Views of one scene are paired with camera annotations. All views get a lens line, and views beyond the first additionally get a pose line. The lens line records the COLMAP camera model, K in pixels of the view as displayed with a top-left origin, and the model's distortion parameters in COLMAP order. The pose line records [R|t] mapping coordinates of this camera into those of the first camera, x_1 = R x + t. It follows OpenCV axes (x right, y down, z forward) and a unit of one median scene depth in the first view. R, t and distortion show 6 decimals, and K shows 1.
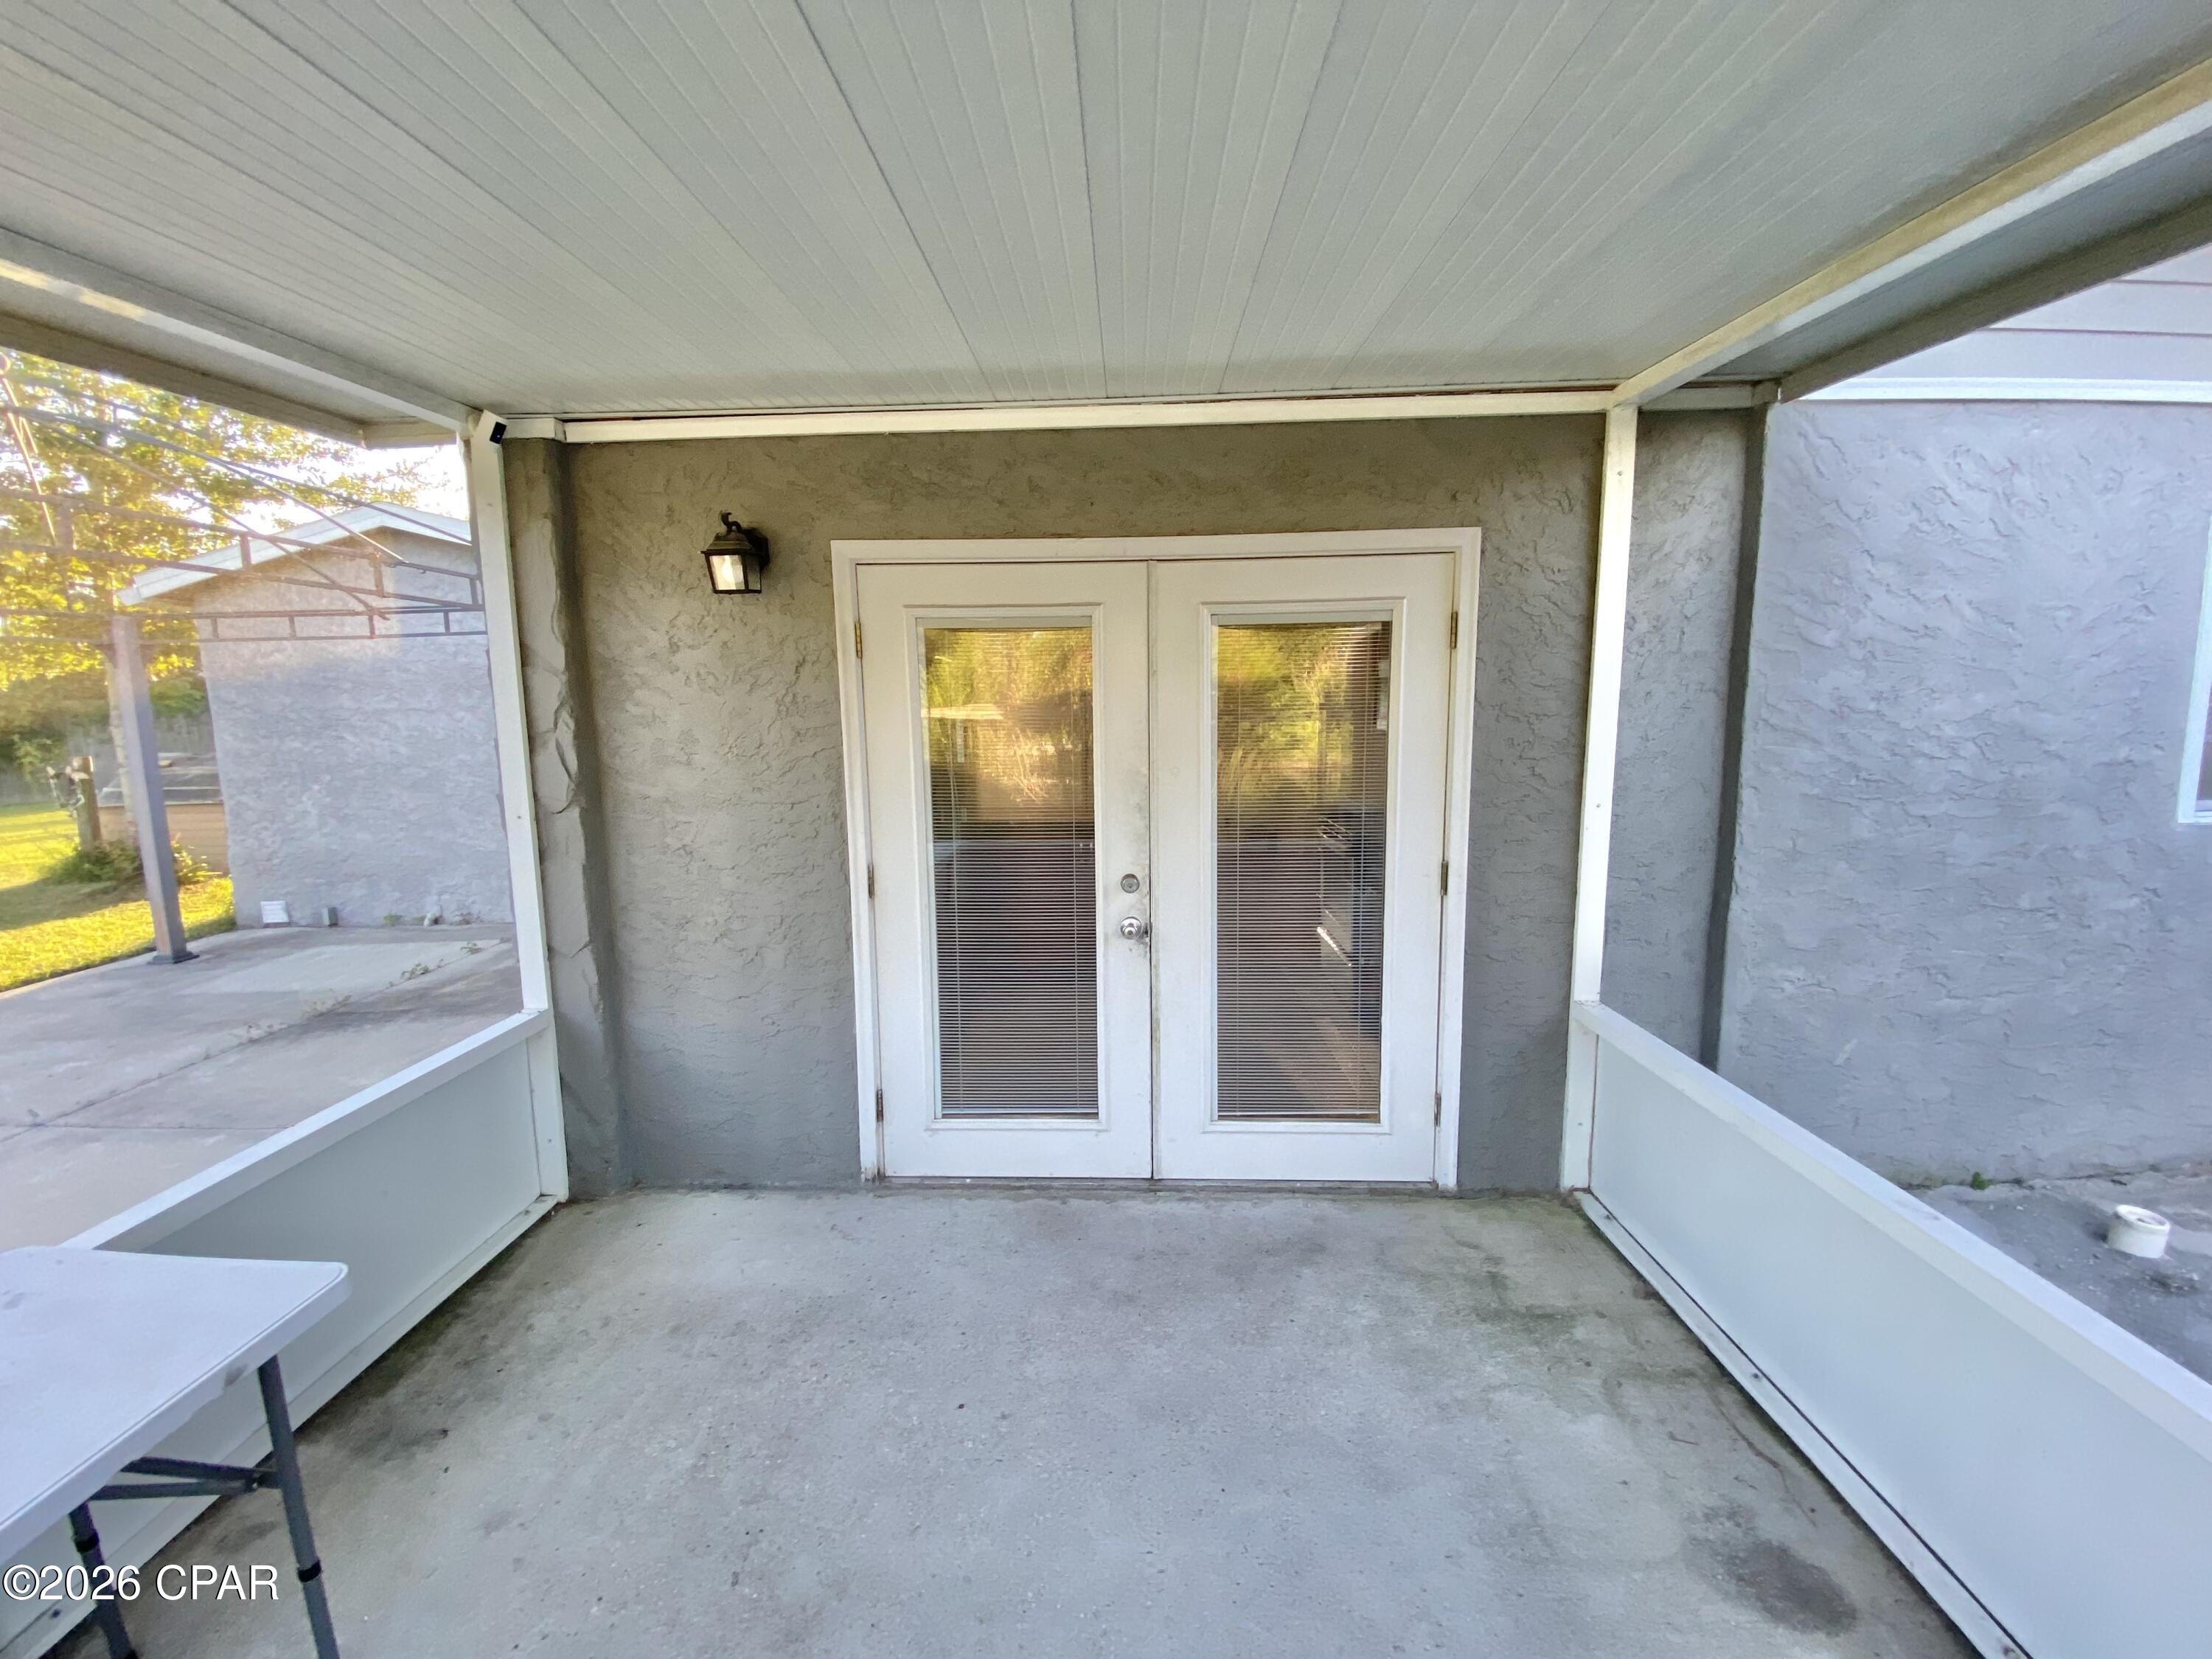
lens RADIAL K [[916.7, 0, 1111.4], [0, 916.7, 822.3], [0, 0, 1]] dist [0.034284, -0.030854]
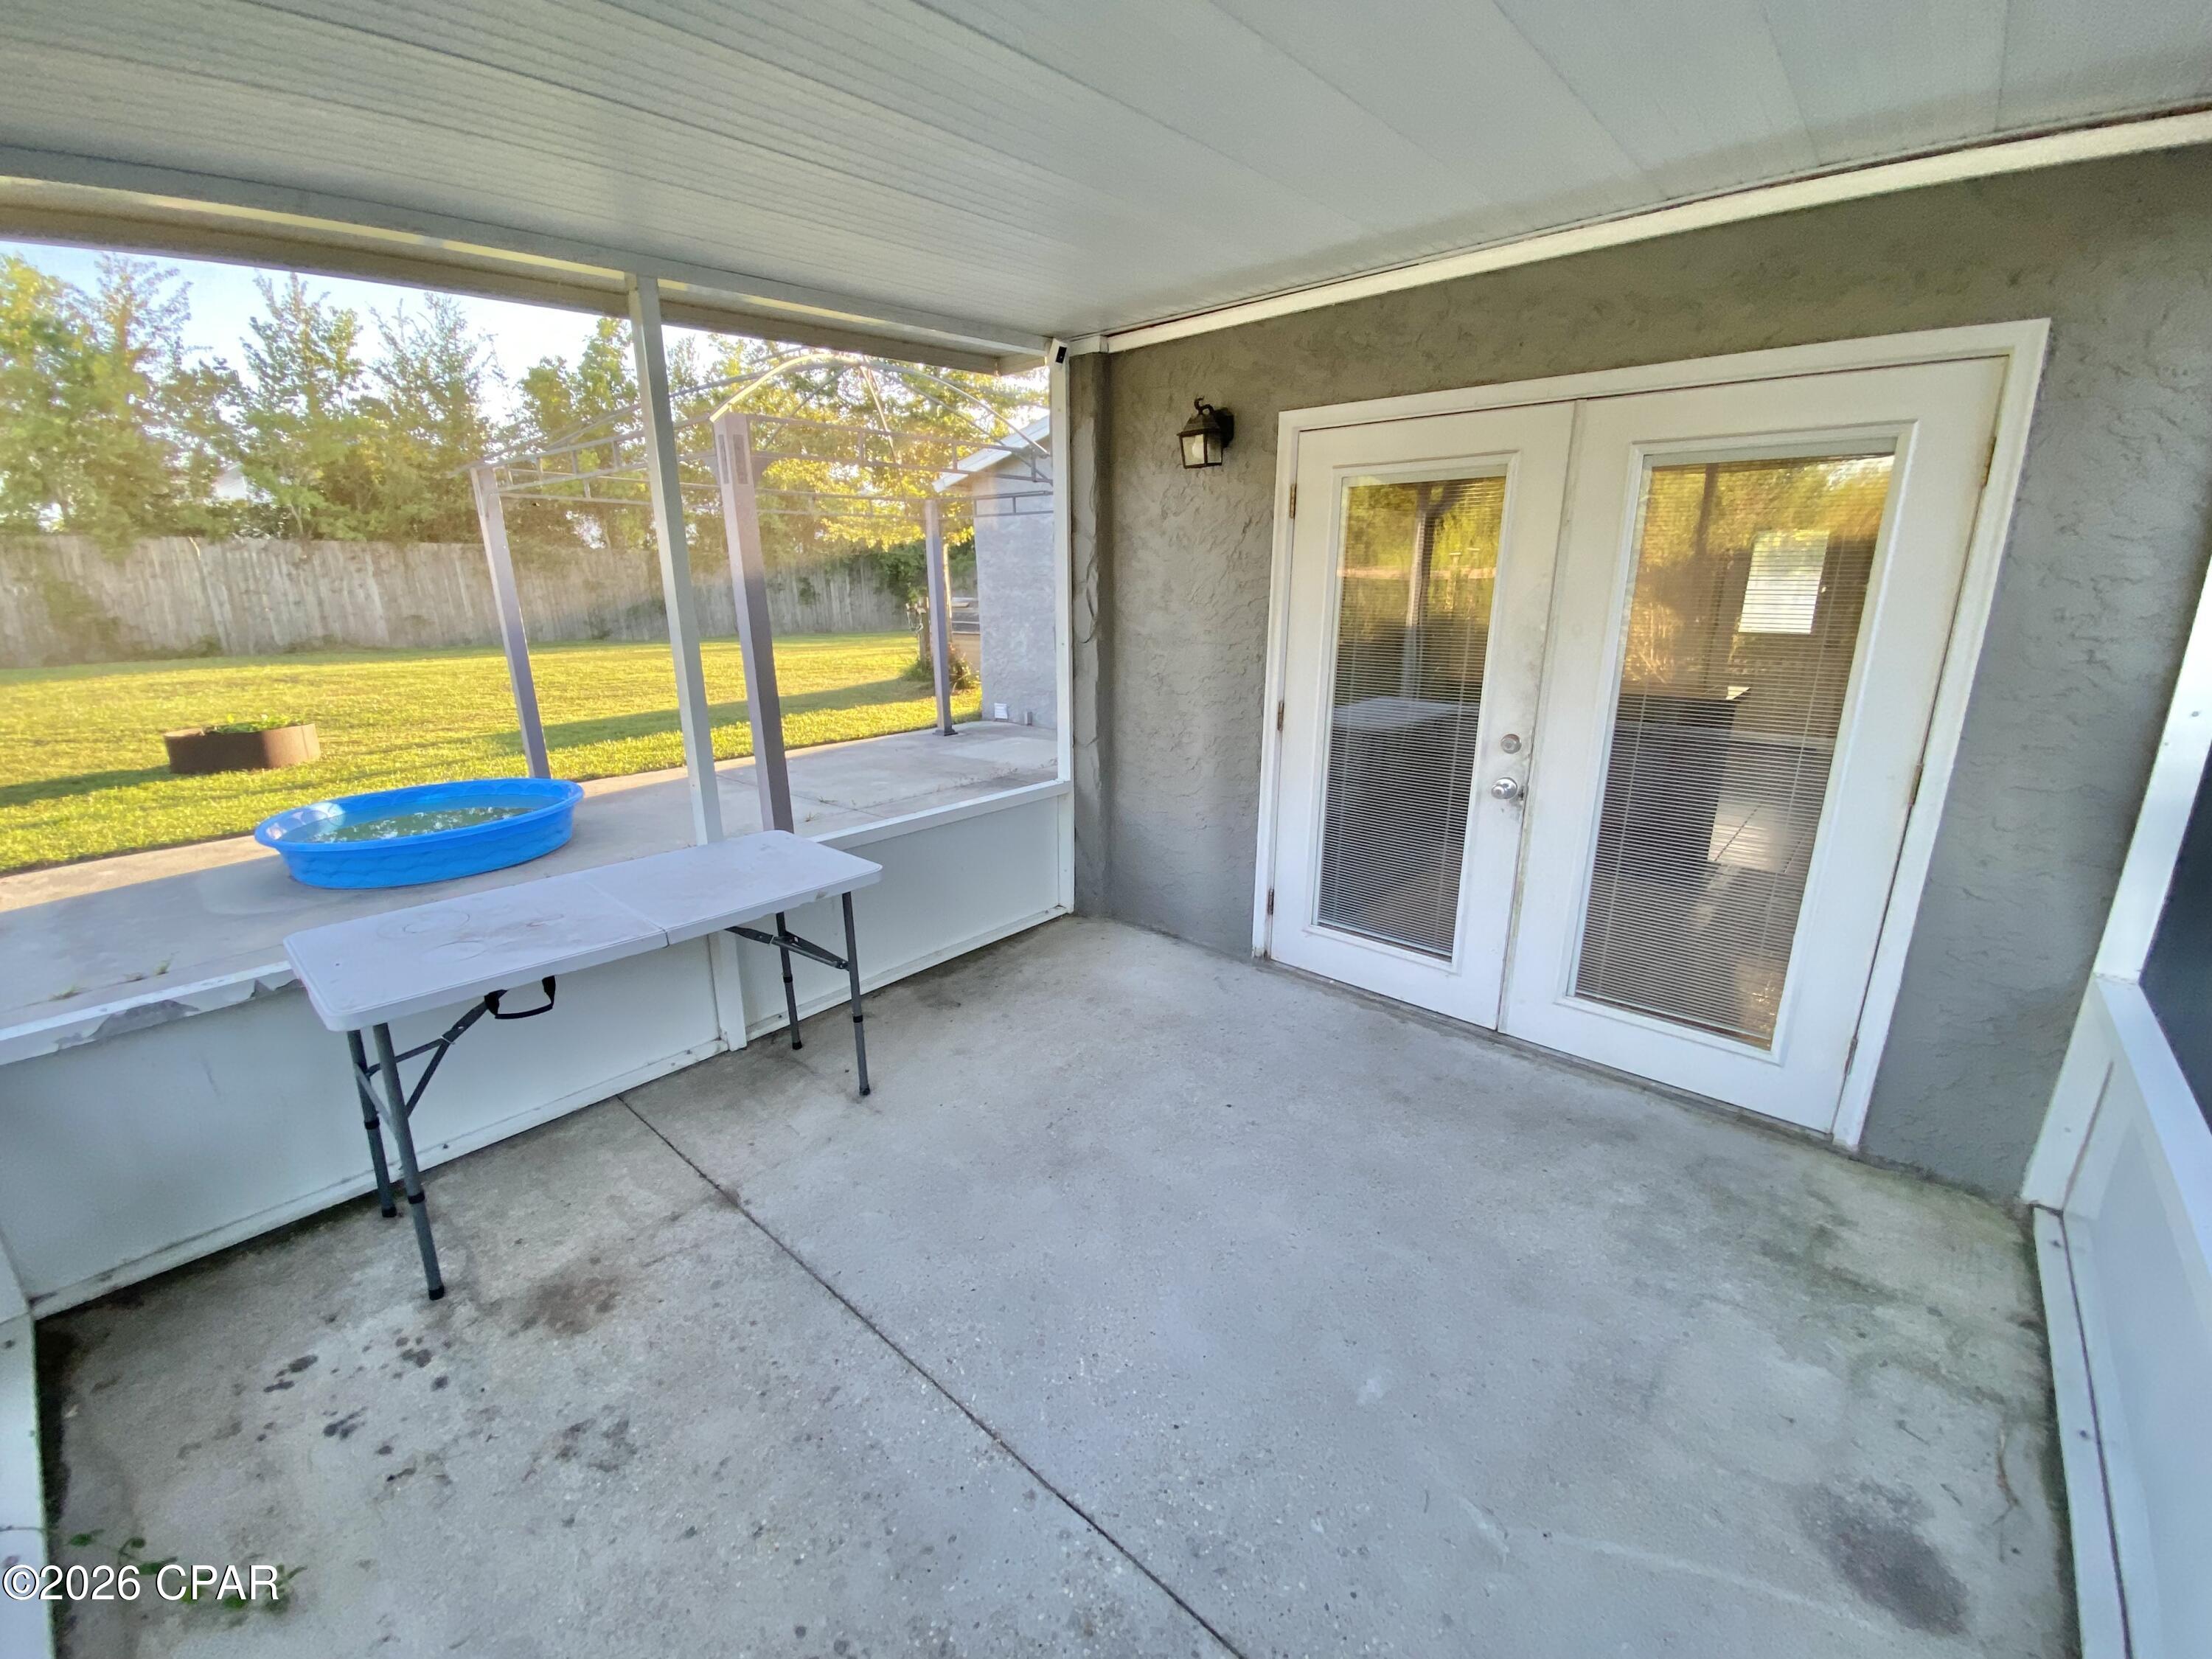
lens RADIAL K [[907.7, 0, 1099.4], [0, 907.7, 833.2], [0, 0, 1]] dist [0.037350, -0.029749]
pose [[0.769008, 0.184158, -0.612138, 0.310409], [-0.087411, 0.978903, 0.184685, 0.017115], [0.633234, -0.088517, 0.768882, -0.065684]]
